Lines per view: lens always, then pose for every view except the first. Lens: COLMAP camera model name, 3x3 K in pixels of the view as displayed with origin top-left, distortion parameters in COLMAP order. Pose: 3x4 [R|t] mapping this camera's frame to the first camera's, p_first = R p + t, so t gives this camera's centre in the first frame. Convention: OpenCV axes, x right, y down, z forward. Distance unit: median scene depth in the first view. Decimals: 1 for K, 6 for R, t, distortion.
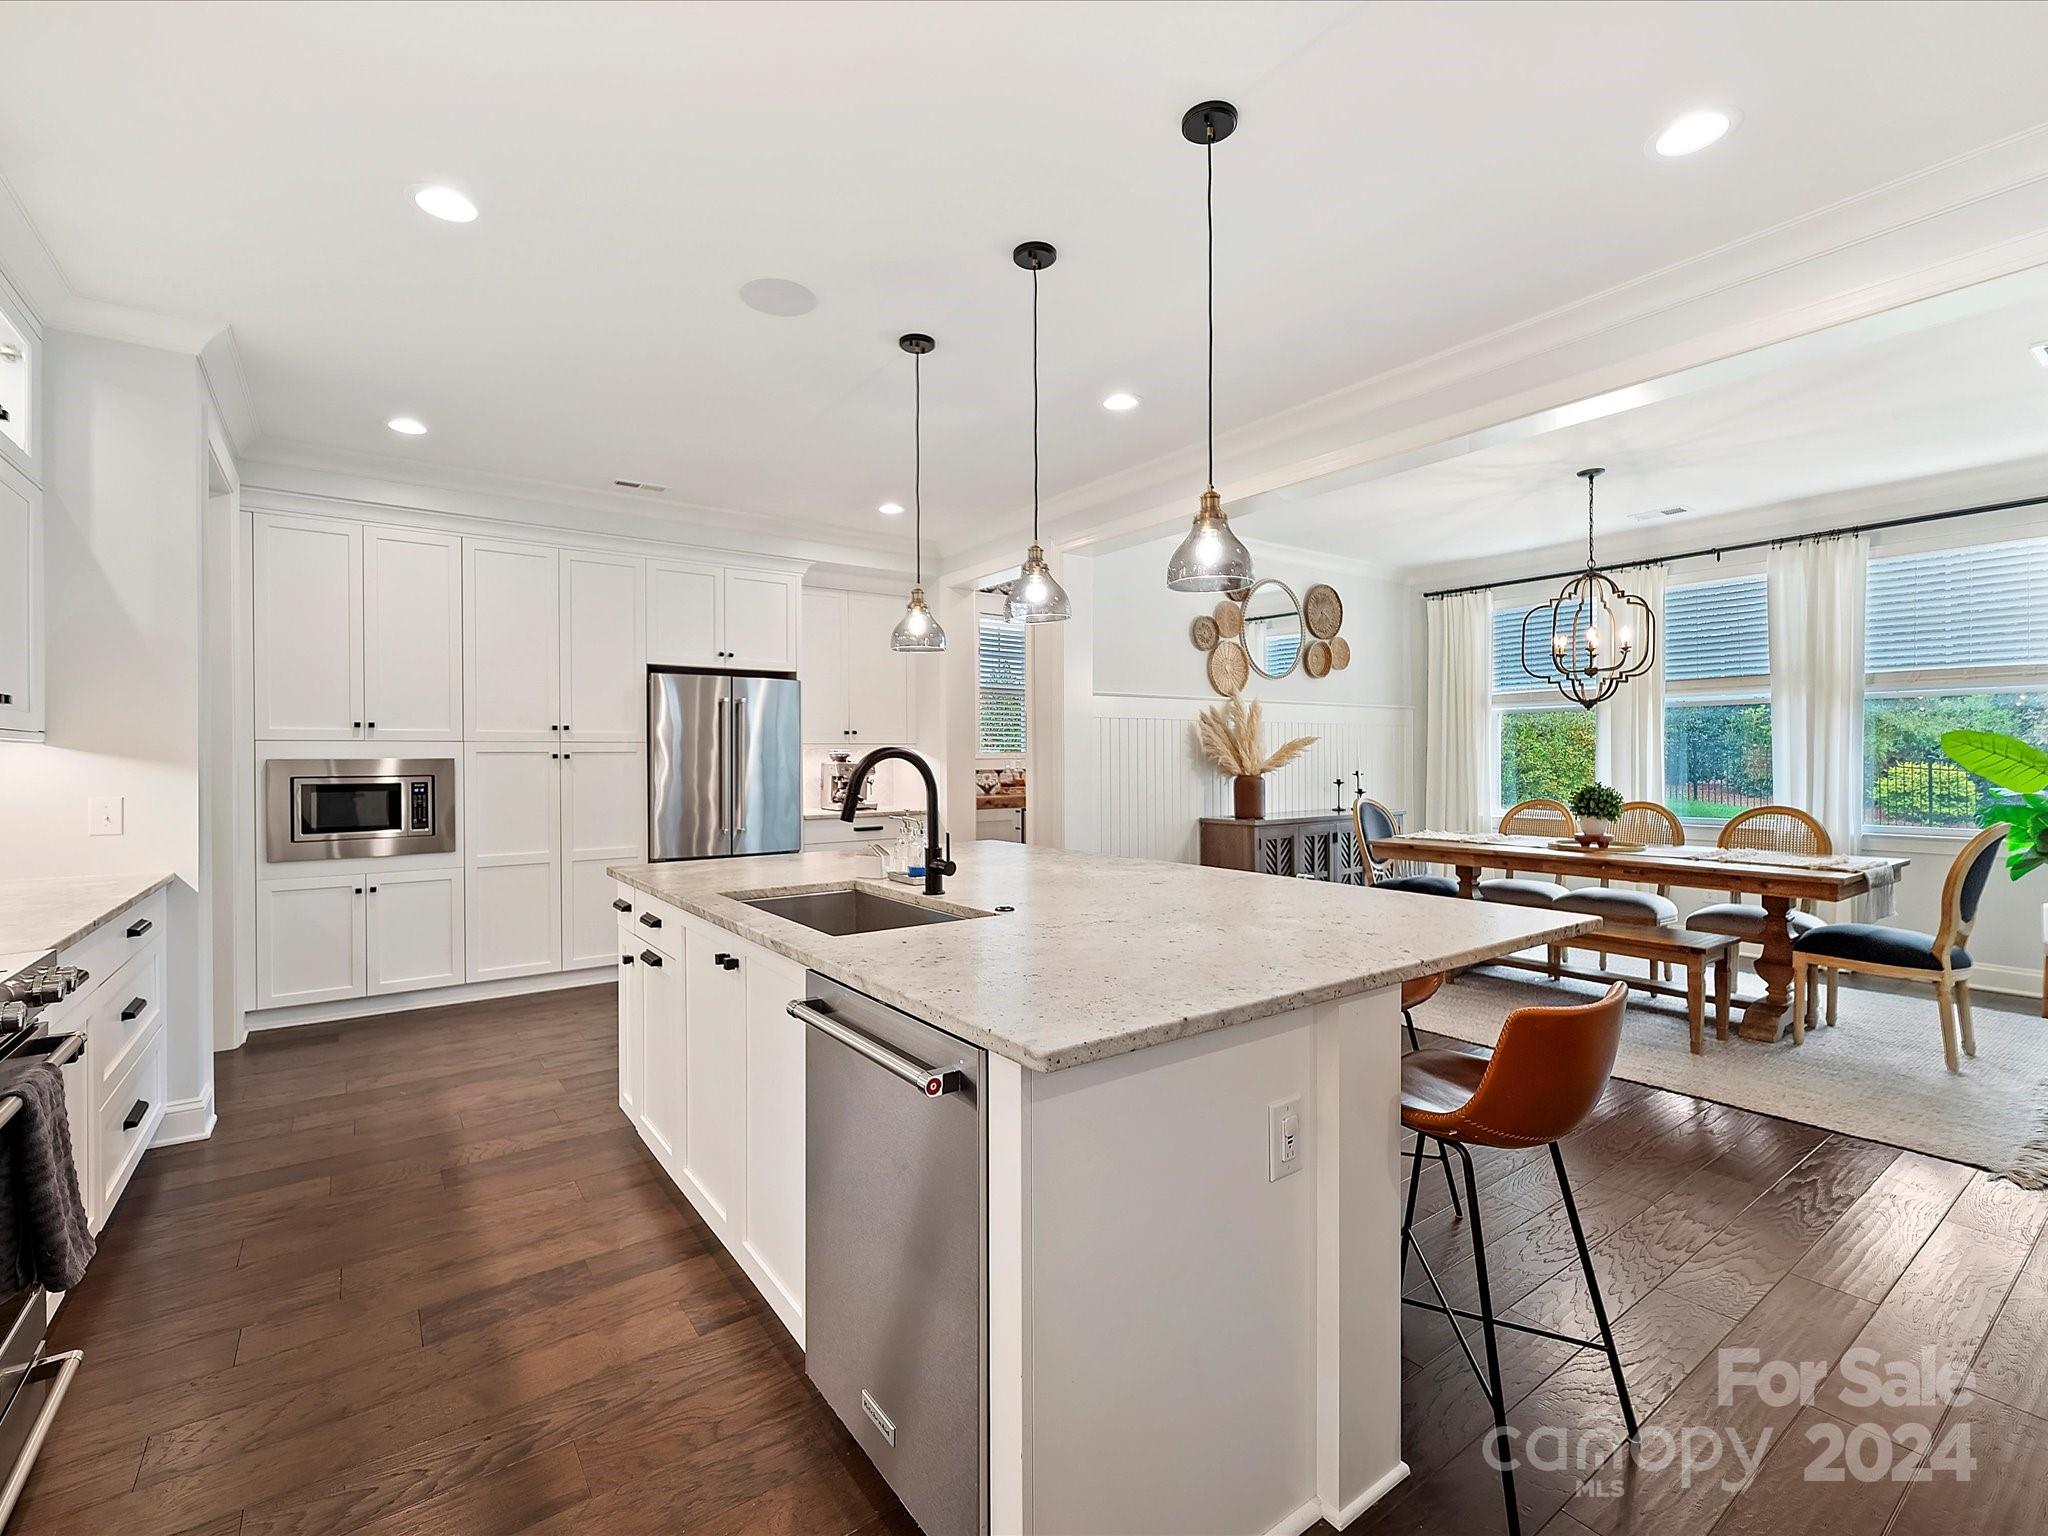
lens RADIAL K [[930.1, 0, 1018.2], [0, 930.1, 746.7], [0, 0, 1]] dist [-0.004361, -0.000081]
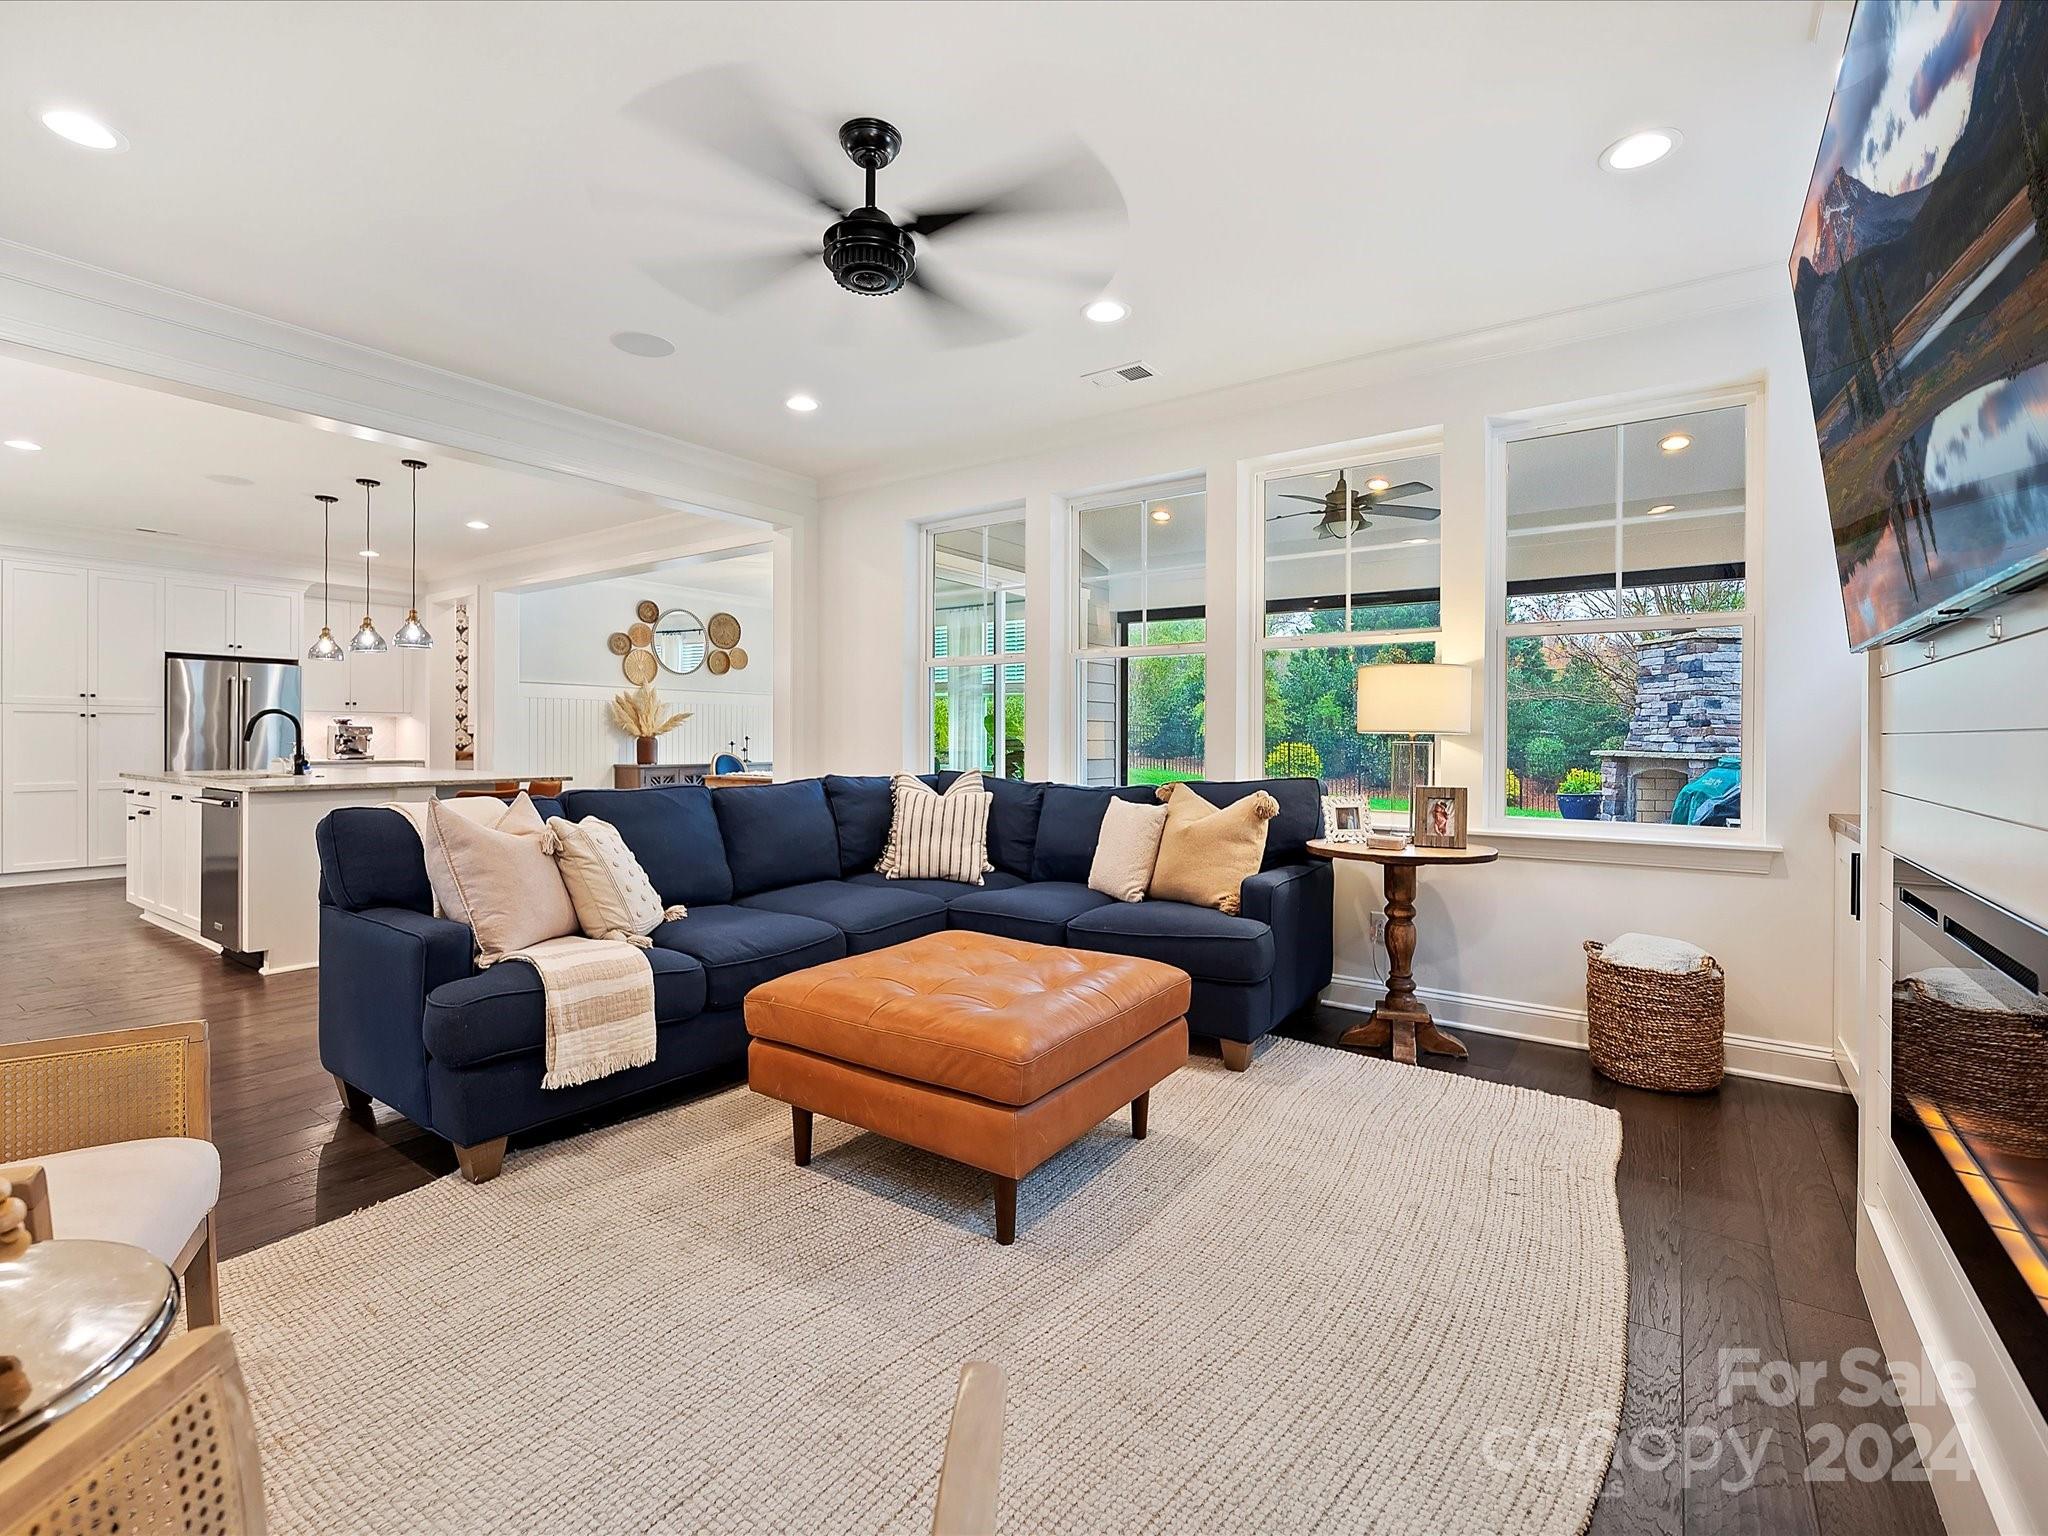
lens RADIAL K [[930.1, 0, 1018.2], [0, 930.1, 746.7], [0, 0, 1]] dist [-0.004361, -0.000081]
pose [[0.945643, 0.005606, 0.325157, 0.331332], [-0.012298, 0.999753, 0.018531, 0.010834], [-0.324973, -0.021523, 0.945478, -0.676102]]
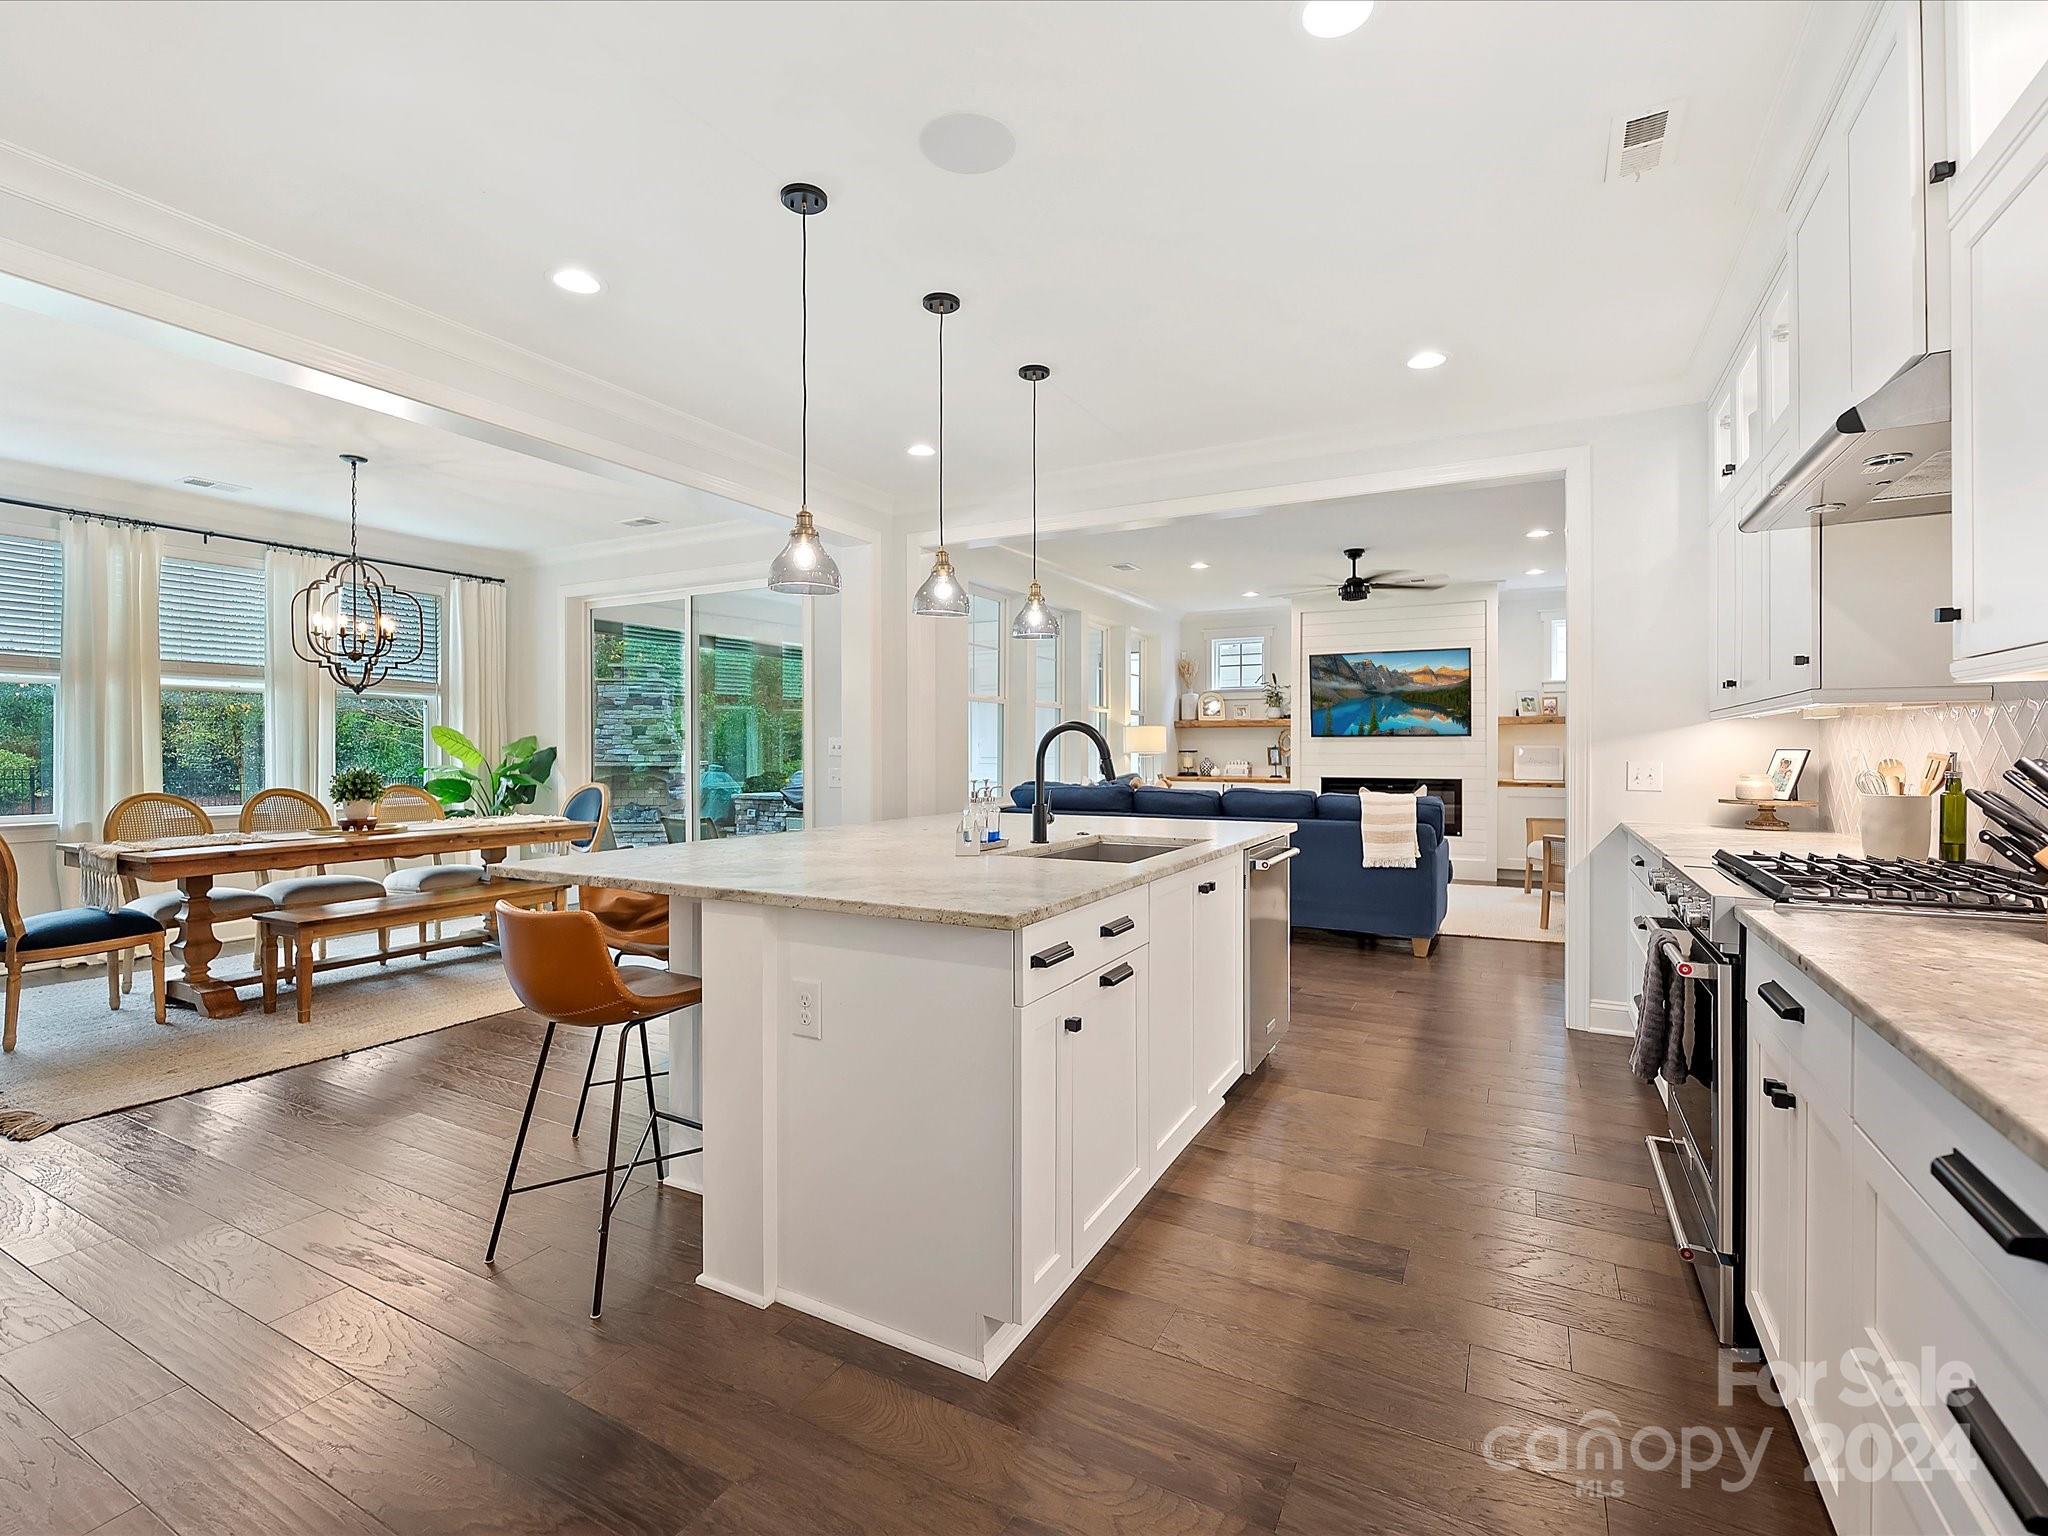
lens RADIAL K [[930.1, 0, 1018.2], [0, 930.1, 746.7], [0, 0, 1]] dist [-0.004361, -0.000081]
pose [[-0.436772, 0.006994, 0.899545, -0.474732], [-0.005521, 0.999930, -0.010455, 0.017936], [-0.899555, -0.009533, -0.436703, 0.629625]]
